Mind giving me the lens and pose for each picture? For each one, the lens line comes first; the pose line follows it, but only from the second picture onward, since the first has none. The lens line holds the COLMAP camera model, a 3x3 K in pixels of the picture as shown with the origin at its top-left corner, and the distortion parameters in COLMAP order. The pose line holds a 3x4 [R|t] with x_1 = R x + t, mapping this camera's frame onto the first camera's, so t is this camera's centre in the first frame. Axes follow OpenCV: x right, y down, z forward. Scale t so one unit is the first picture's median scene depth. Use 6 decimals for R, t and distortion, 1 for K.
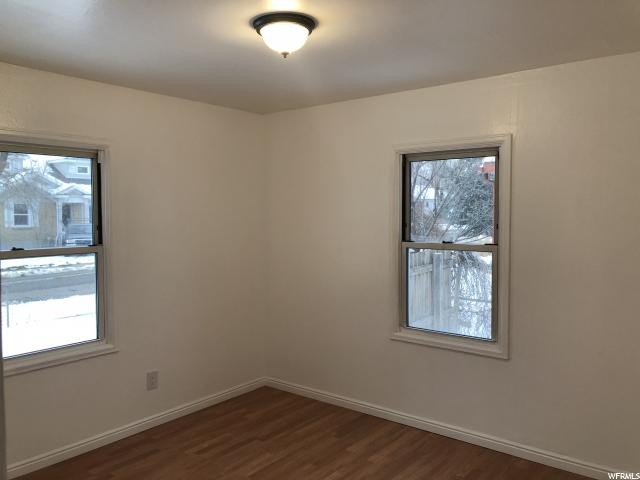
lens RADIAL K [[519.3, 0, 320.0], [0, 519.3, 240.0], [0, 0, 1]] dist [-0.008287, -0.006473]
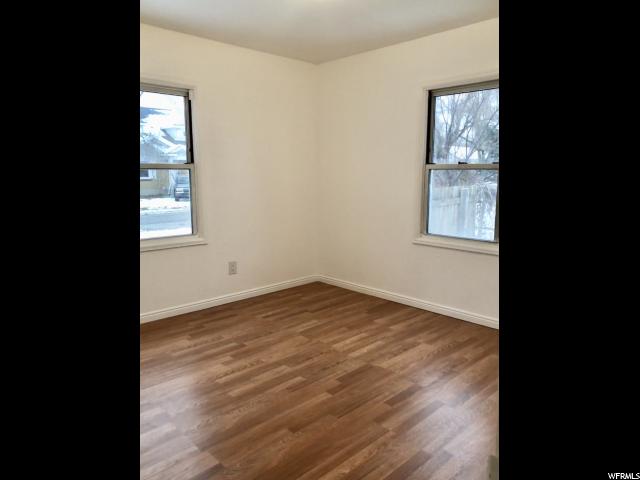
lens RADIAL K [[422.2, 0, 319.8], [0, 422.2, 253.1], [0, 0, 1]] dist [-0.002446, -0.001431]
pose [[0.991003, 0.029850, -0.130468, 0.047676], [-0.011646, 0.990347, 0.138122, 0.079692], [0.133332, -0.135360, 0.981784, -0.051888]]
